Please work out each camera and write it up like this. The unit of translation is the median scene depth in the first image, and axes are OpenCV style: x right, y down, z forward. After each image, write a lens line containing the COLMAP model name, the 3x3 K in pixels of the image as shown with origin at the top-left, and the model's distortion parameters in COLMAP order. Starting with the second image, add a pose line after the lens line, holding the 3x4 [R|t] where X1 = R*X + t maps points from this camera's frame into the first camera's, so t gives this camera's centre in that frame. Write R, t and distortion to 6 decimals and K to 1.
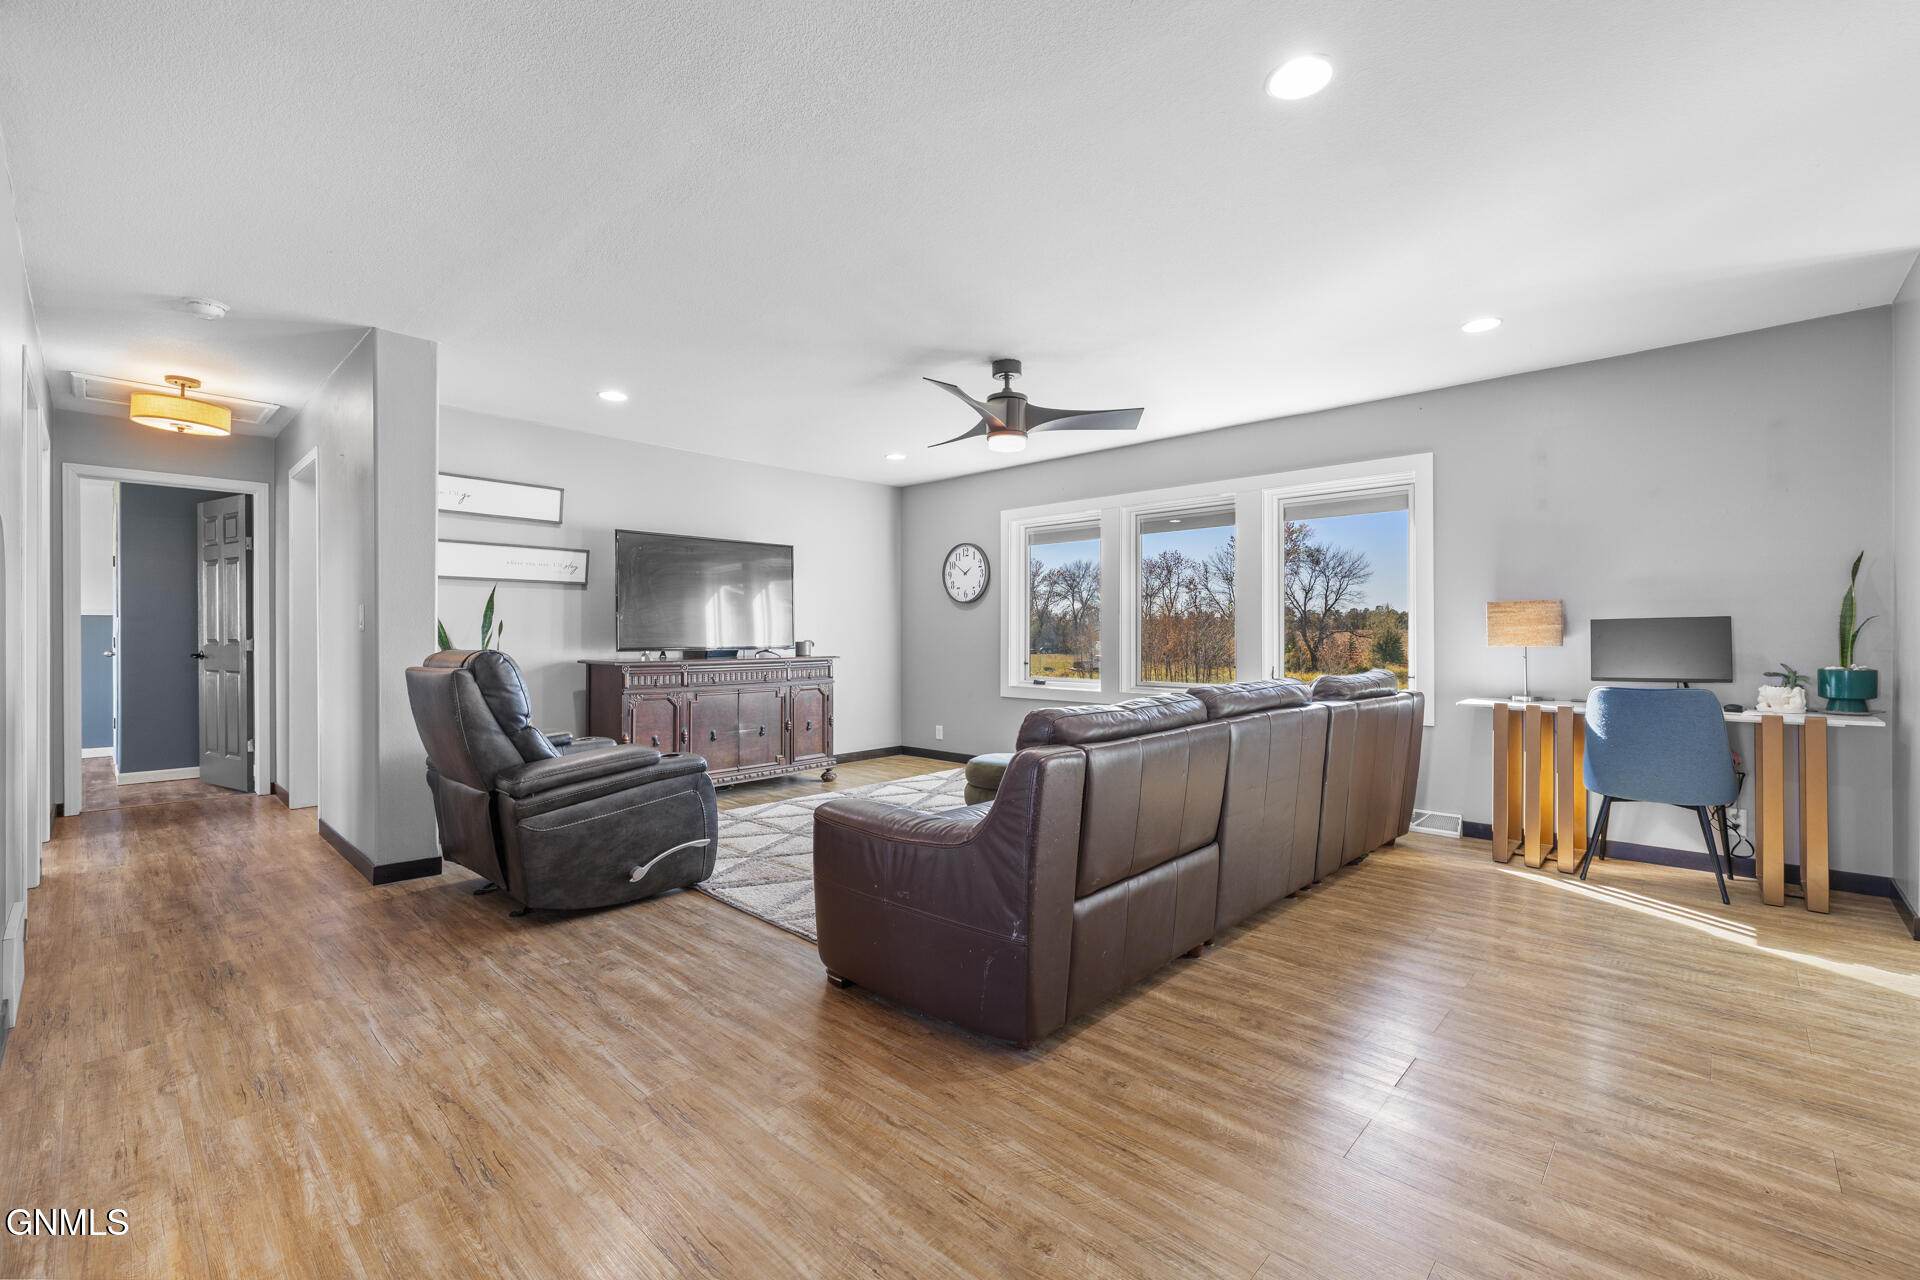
lens RADIAL K [[814.1, 0, 962.0], [0, 814.1, 638.5], [0, 0, 1]] dist [0.003296, 0.000397]
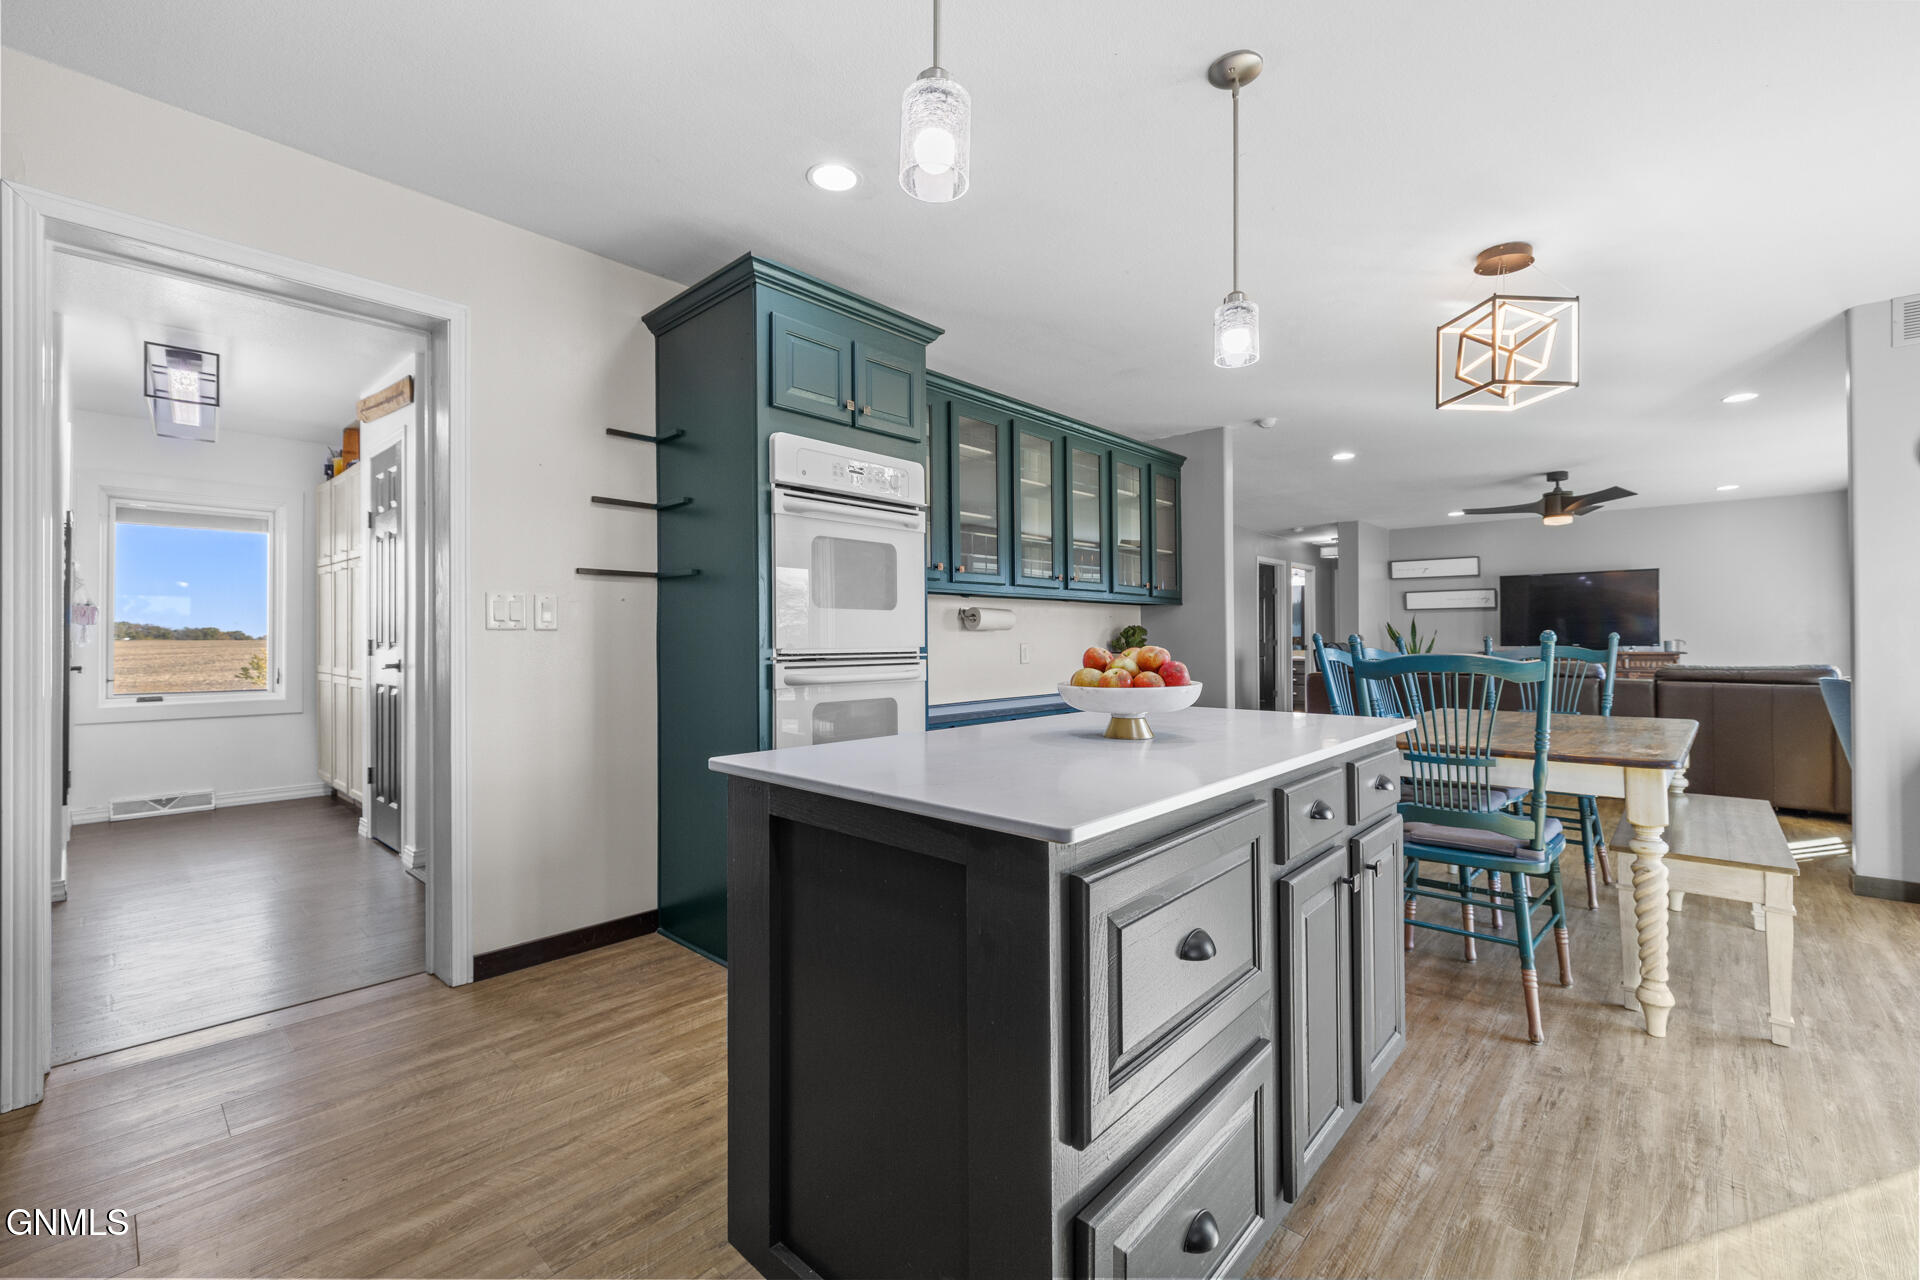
lens RADIAL K [[814.1, 0, 958.9], [0, 814.1, 638.0], [0, 0, 1]] dist [0.003296, 0.000397]
pose [[0.010676, 0.000583, -0.999943, 2.939997], [0.003133, 0.999995, 0.000616, -0.010428], [0.999938, -0.003140, 0.010674, -0.418913]]
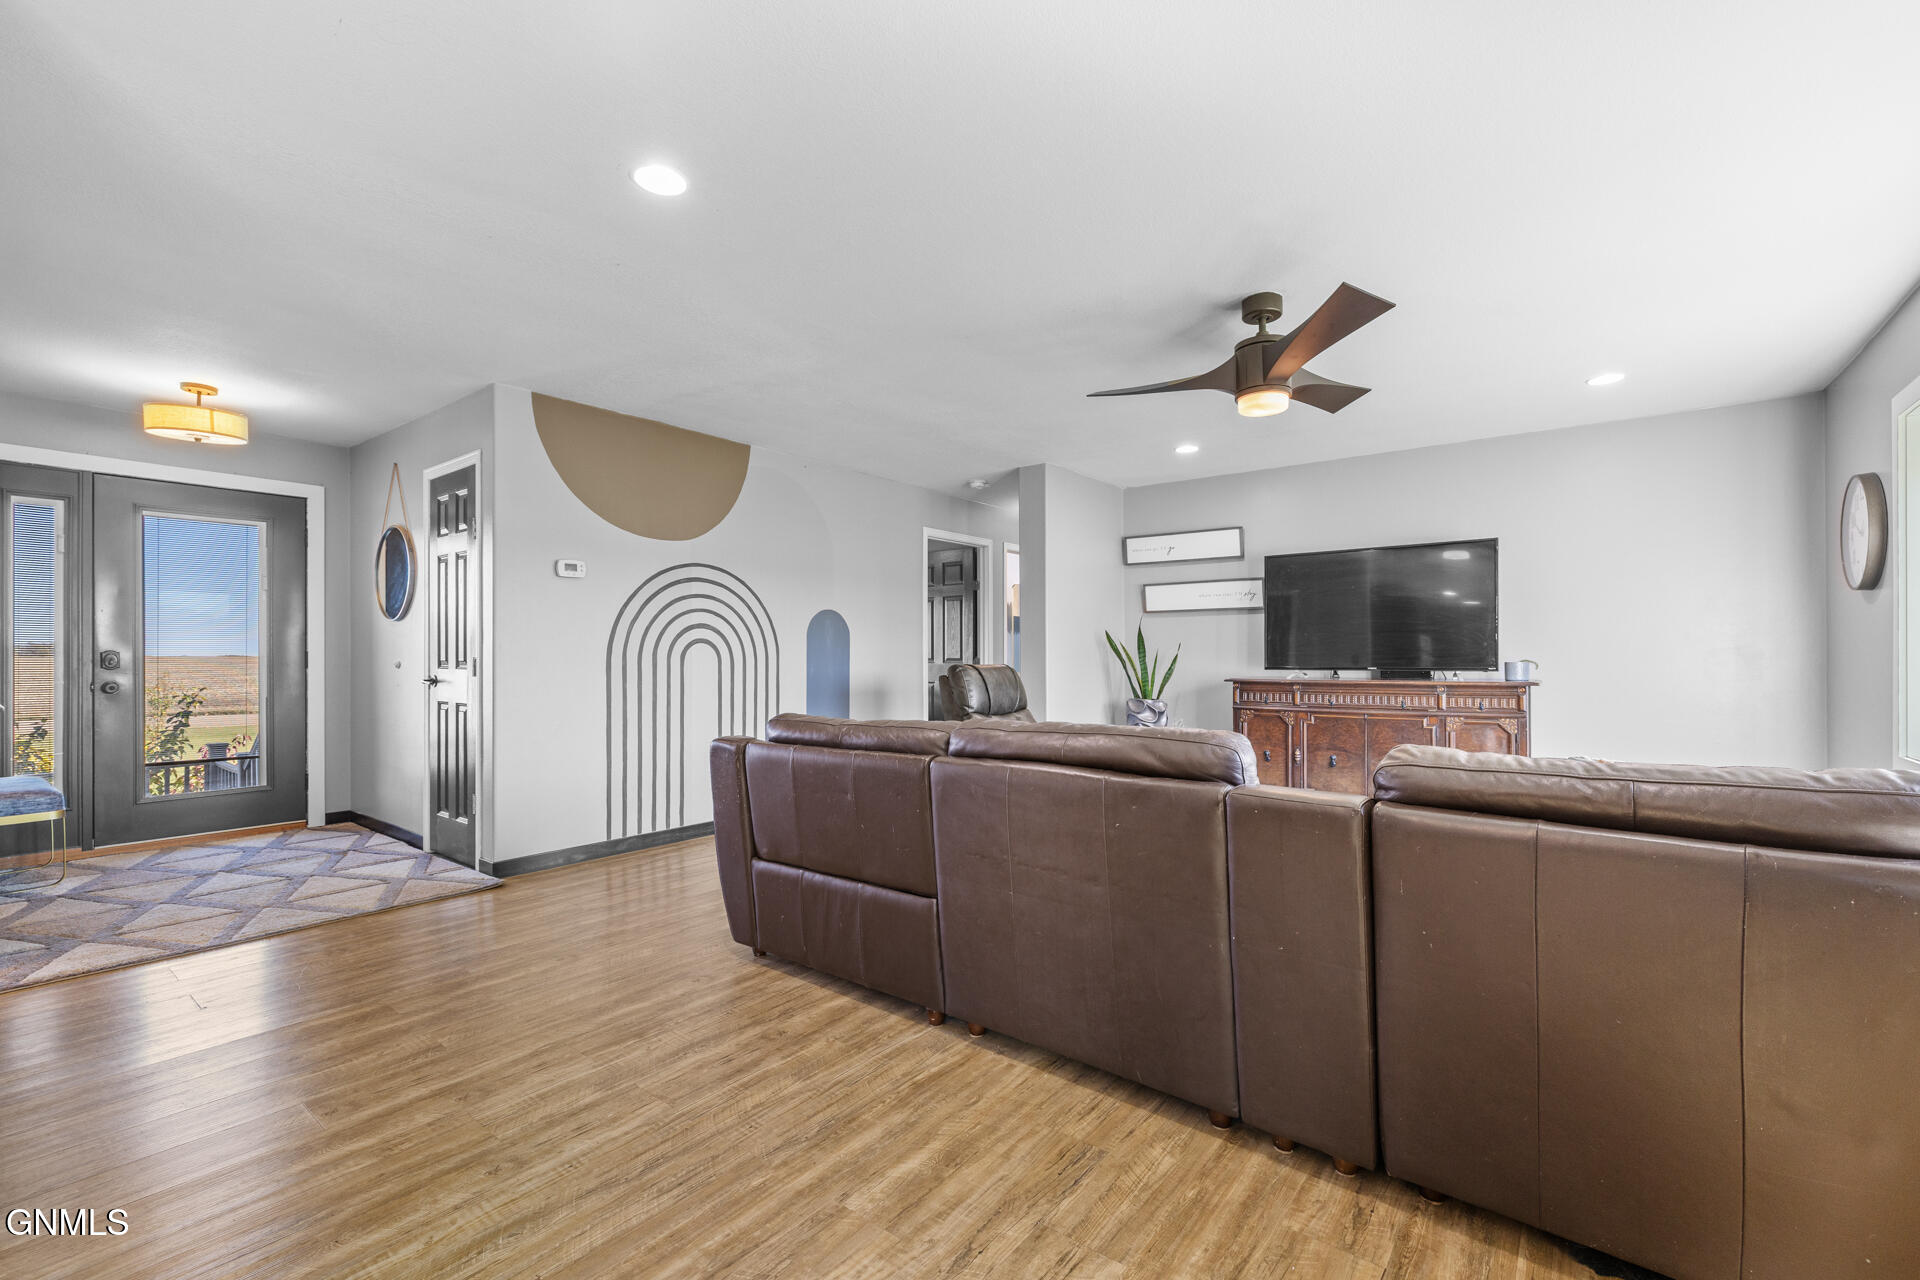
lens RADIAL K [[814.1, 0, 967.6], [0, 814.1, 649.2], [0, 0, 1]] dist [0.003296, 0.000397]
pose [[0.093036, -0.006523, -0.995641, 1.367259], [0.000847, 0.999979, -0.006473, -0.007306], [0.995662, -0.000242, 0.093039, 1.119398]]
